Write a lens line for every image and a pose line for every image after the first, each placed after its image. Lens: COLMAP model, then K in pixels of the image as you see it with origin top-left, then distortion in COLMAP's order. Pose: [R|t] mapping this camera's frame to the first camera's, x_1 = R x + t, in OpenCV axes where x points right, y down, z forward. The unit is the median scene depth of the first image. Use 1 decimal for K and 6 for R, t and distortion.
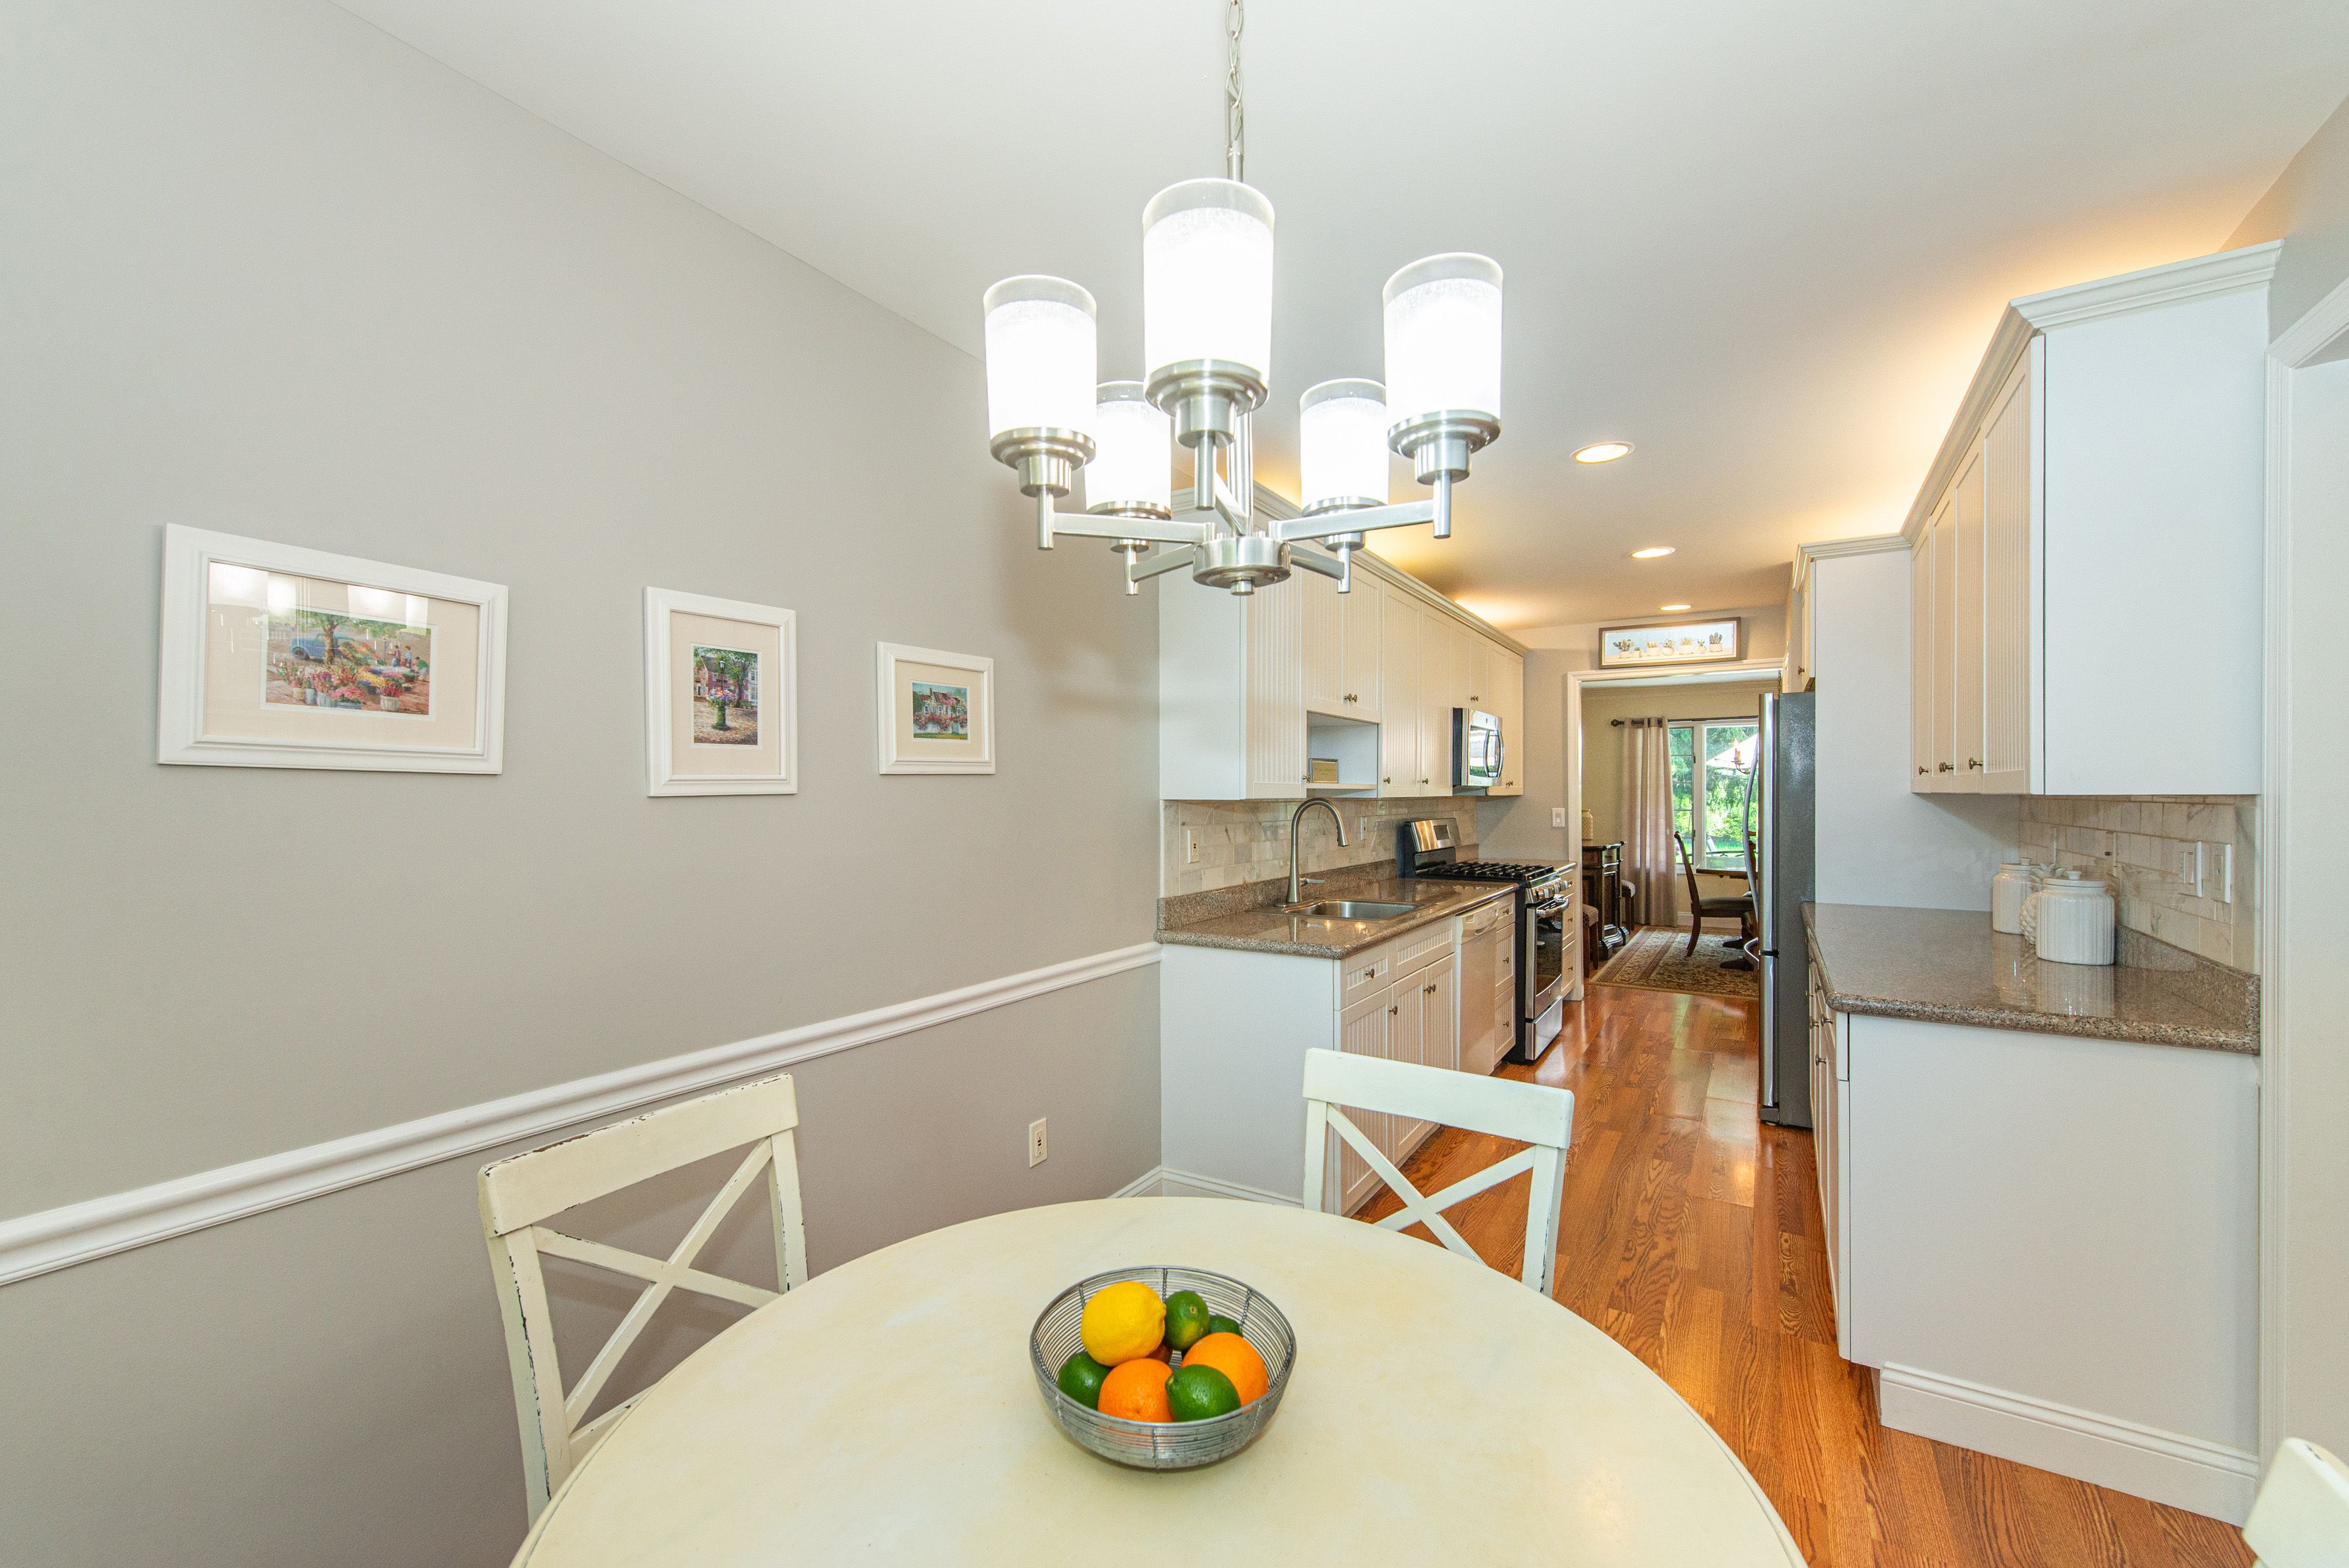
lens RADIAL K [[974.3, 0, 1160.4], [0, 974.3, 788.4], [0, 0, 1]] dist [0.001602, 0.000003]
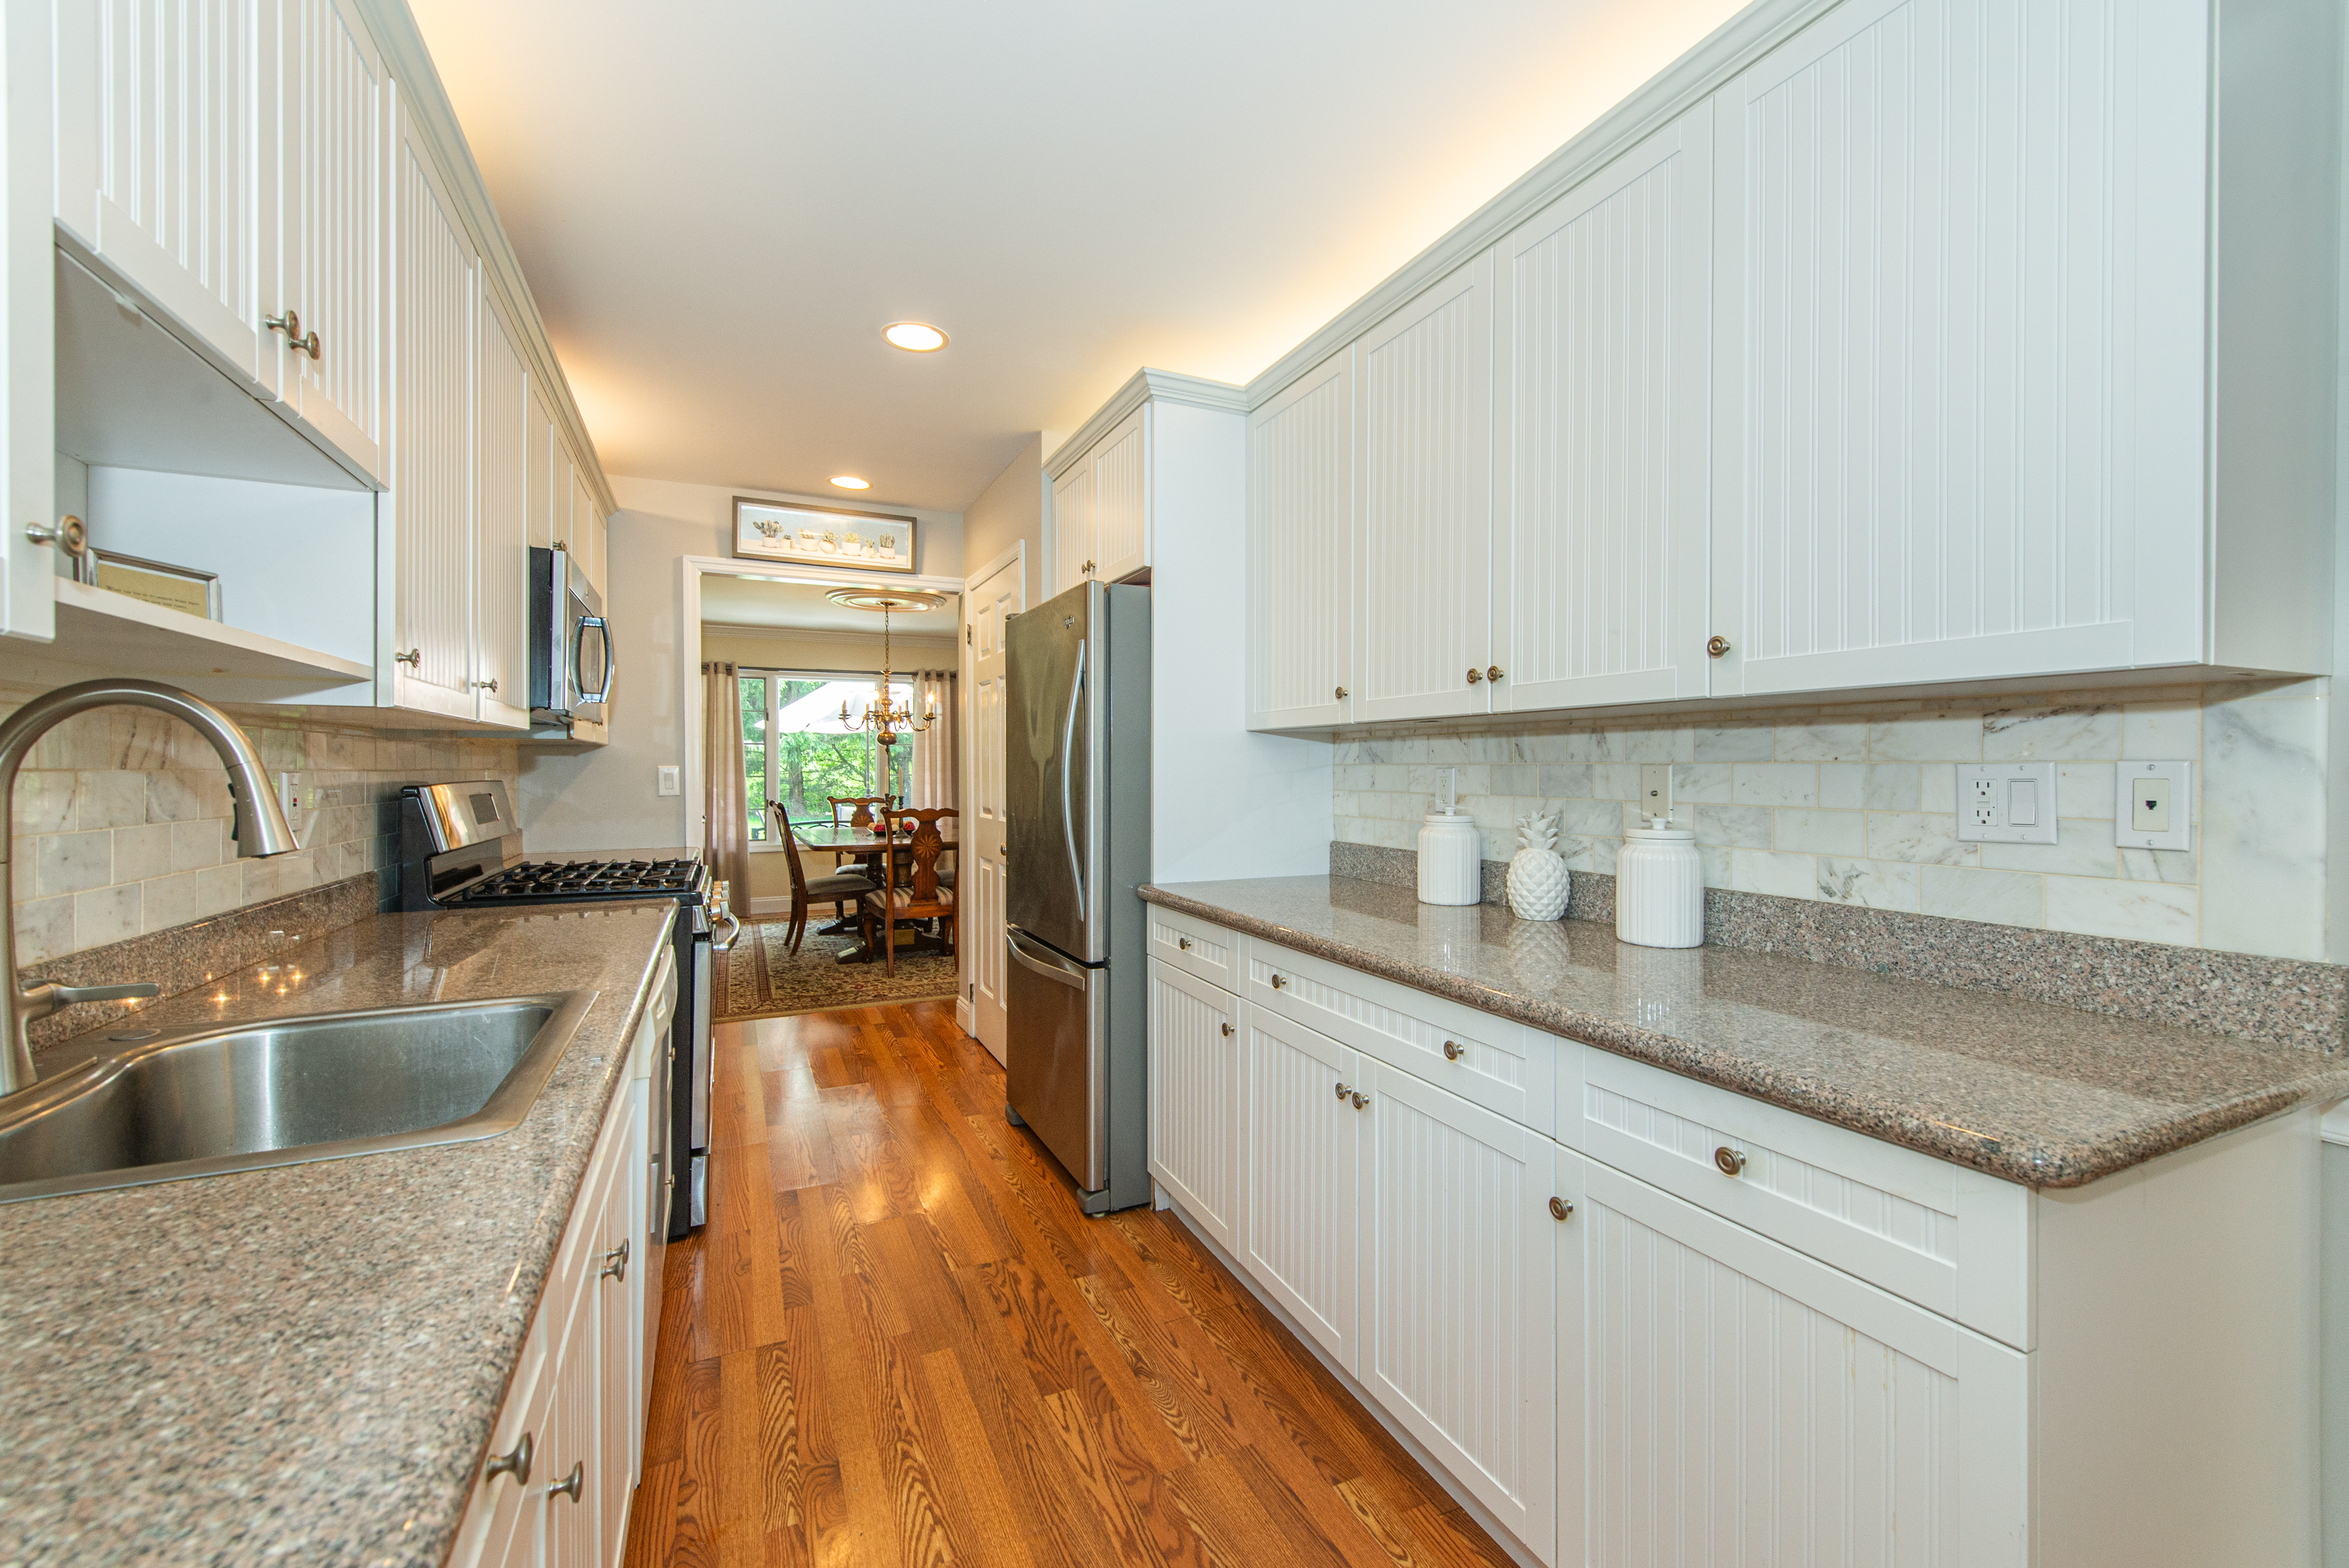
lens RADIAL K [[959.0, 0, 1174.5], [0, 959.0, 784.0], [0, 0, 1]] dist [0.012182, -0.000370]
pose [[0.547383, -0.013231, 0.836778, 0.062525], [-0.003954, 0.999823, 0.018395, 0.019722], [-0.836873, -0.013378, 0.547234, 0.386662]]
